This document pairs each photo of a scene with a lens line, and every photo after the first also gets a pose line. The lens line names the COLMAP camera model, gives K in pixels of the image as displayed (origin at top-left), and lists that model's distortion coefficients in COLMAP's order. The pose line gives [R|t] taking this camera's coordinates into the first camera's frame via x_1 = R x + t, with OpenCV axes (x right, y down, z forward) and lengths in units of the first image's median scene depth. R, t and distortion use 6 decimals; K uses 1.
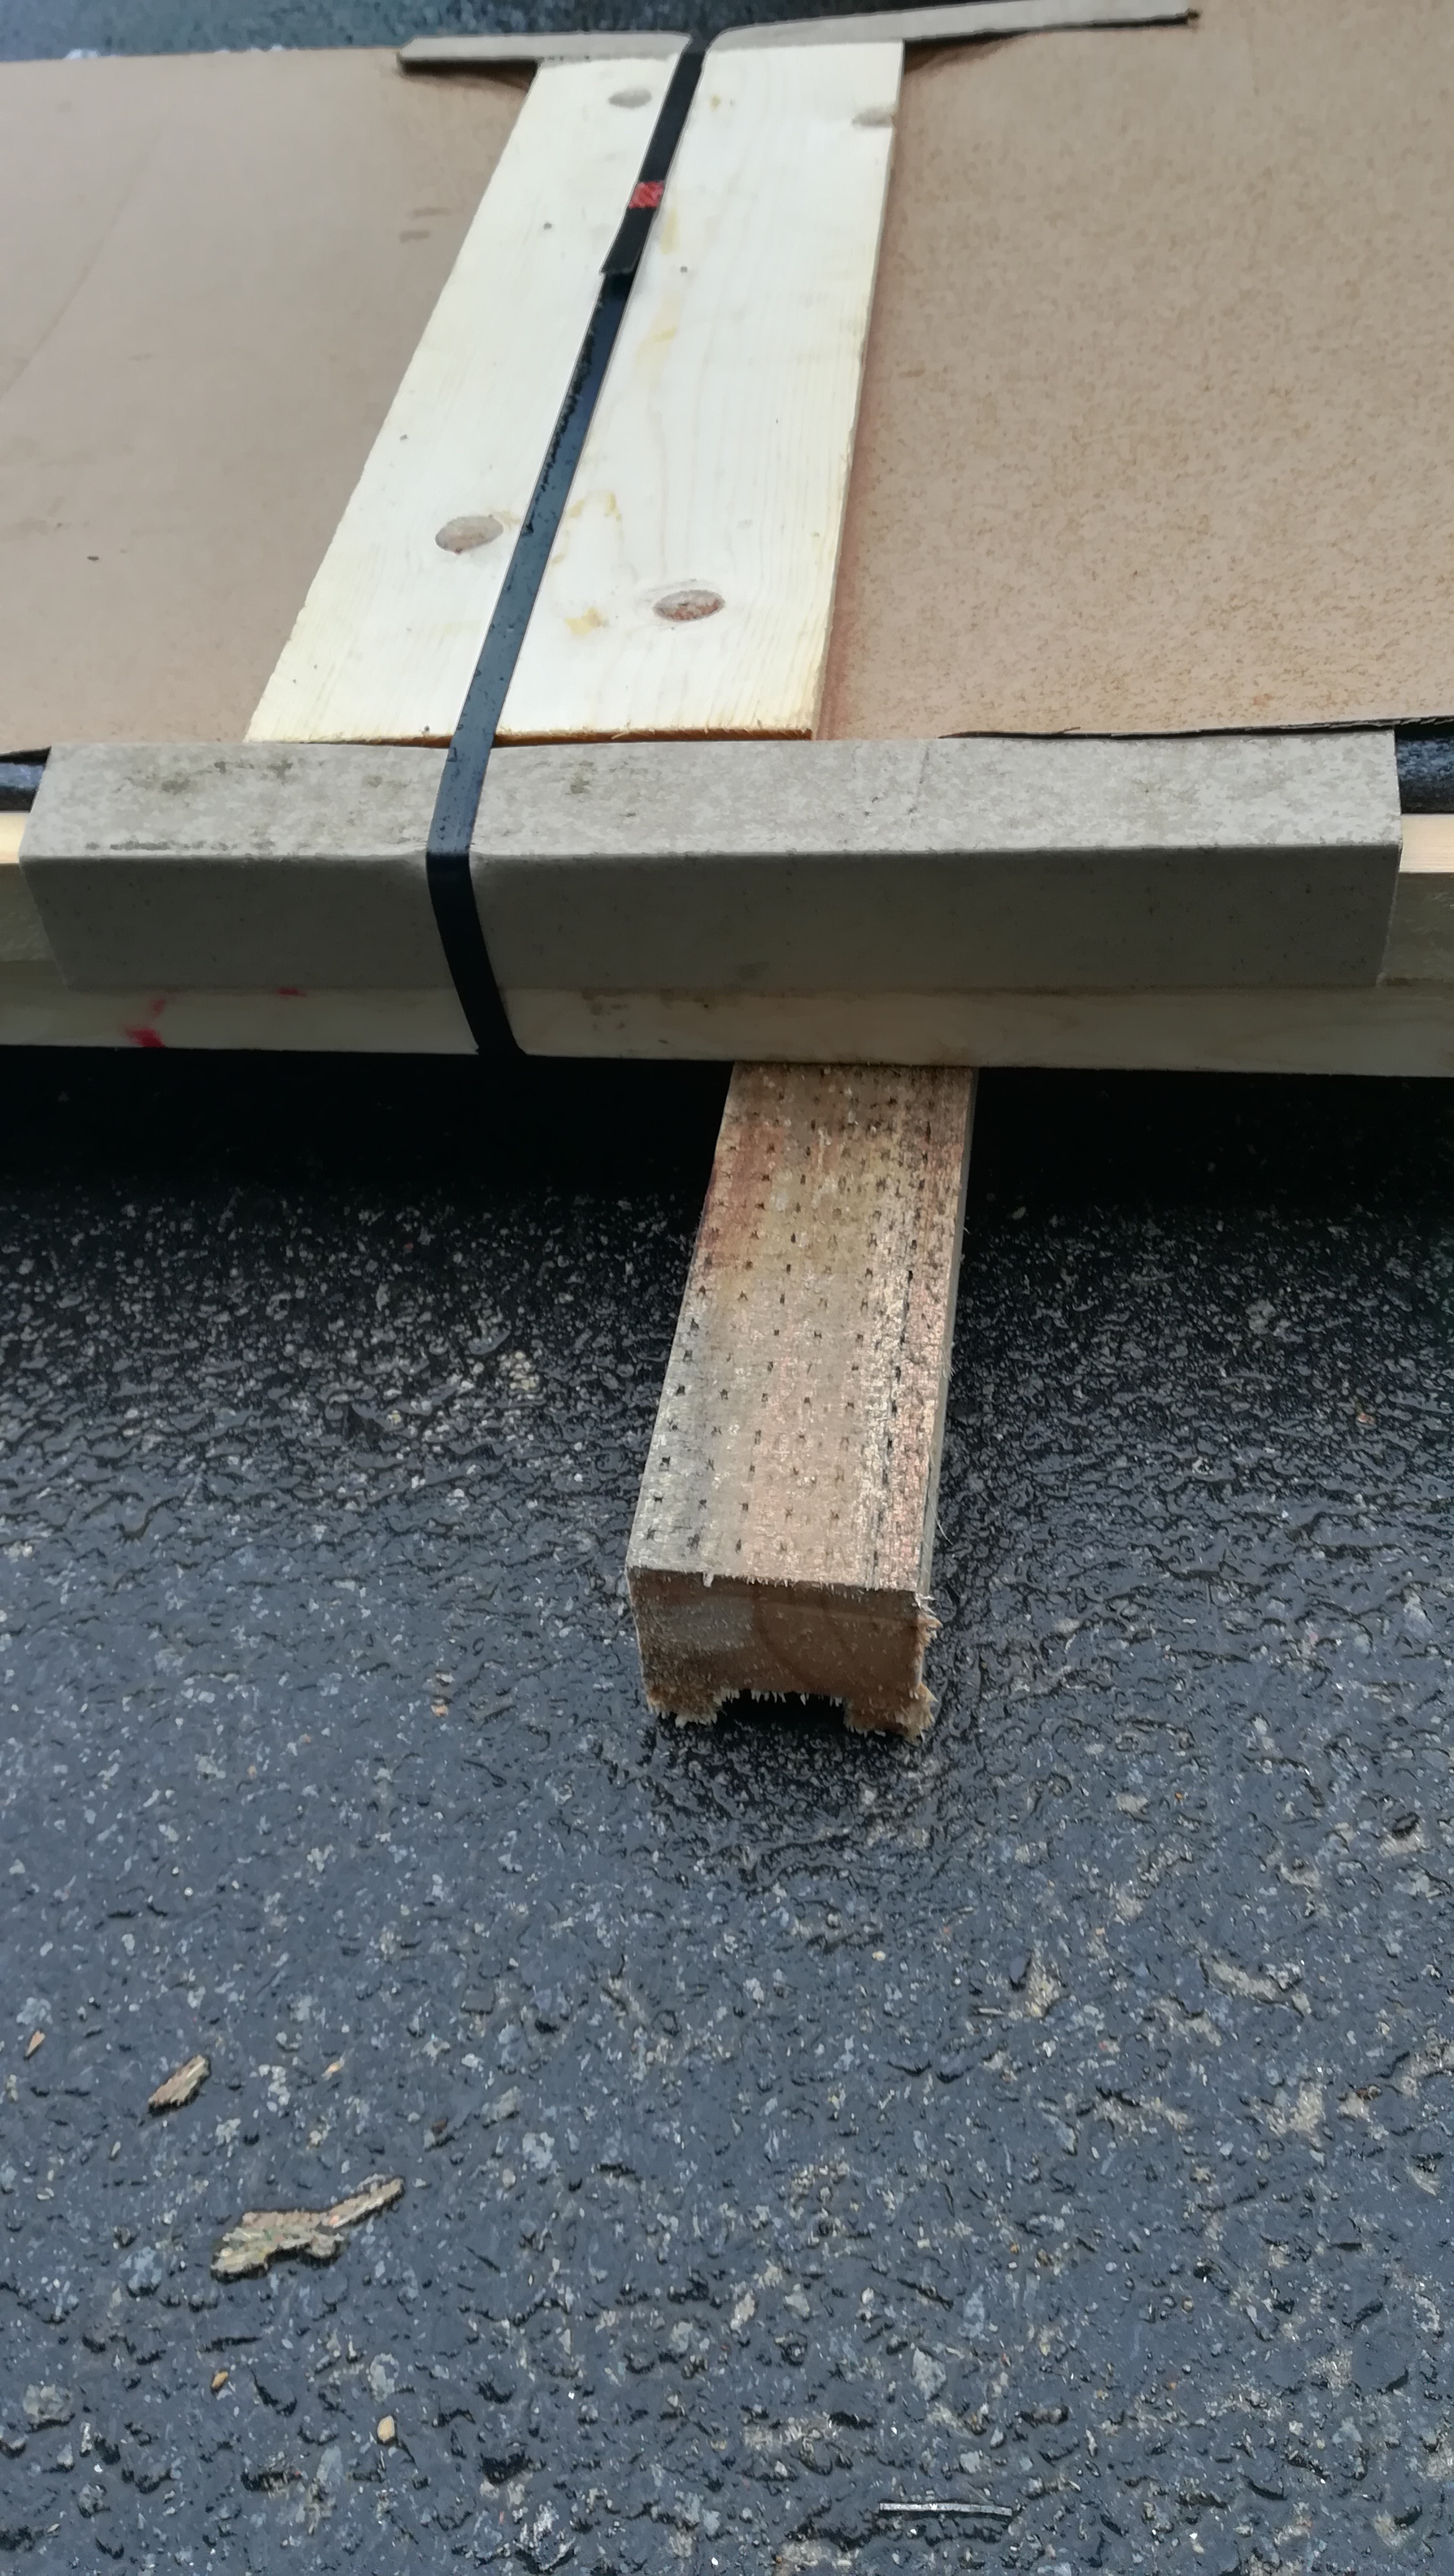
lens RADIAL K [[2035.0, 0, 727.0], [0, 2035.0, 1288.0], [0, 0, 1]] dist [0.135031, -0.271352]
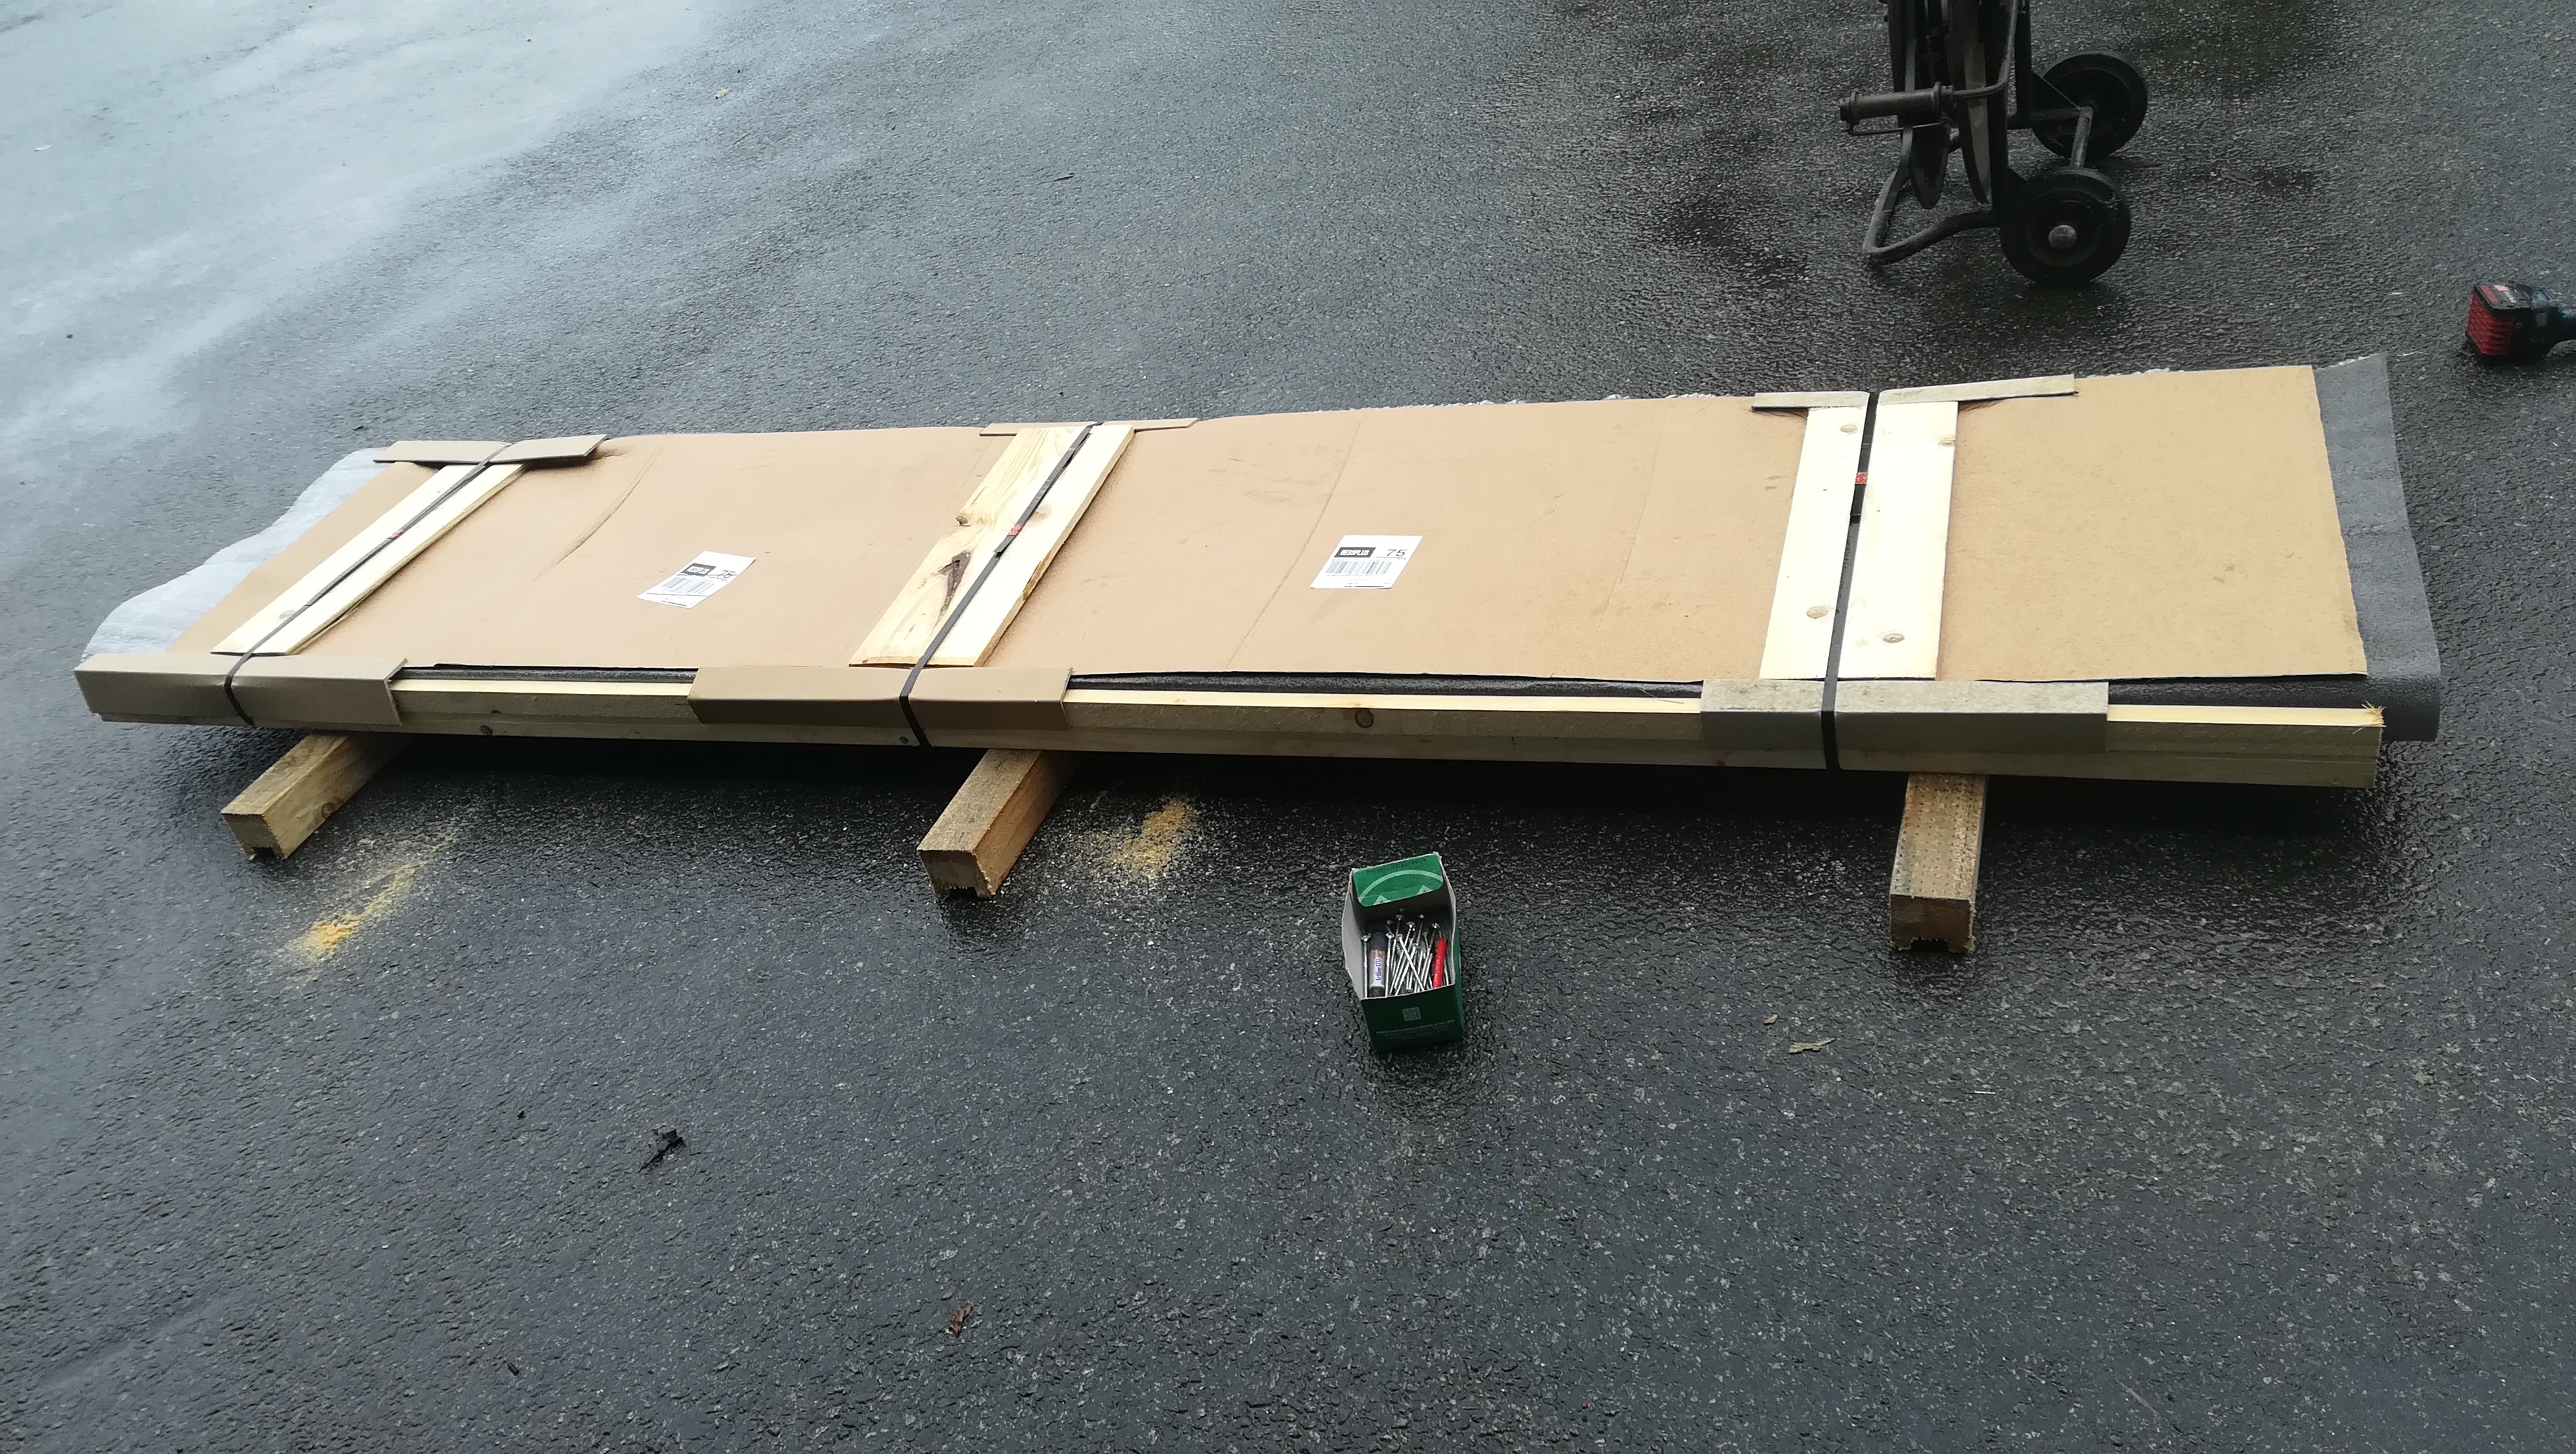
lens RADIAL K [[2035.0, 0, 1288.0], [0, 2035.0, 727.0], [0, 0, 1]] dist [0.135031, -0.271352]
pose [[0.975907, 0.014681, -0.217693, -0.264319], [-0.054354, 0.982637, -0.177398, 0.480752], [0.211309, 0.184956, 0.959760, -2.519708]]
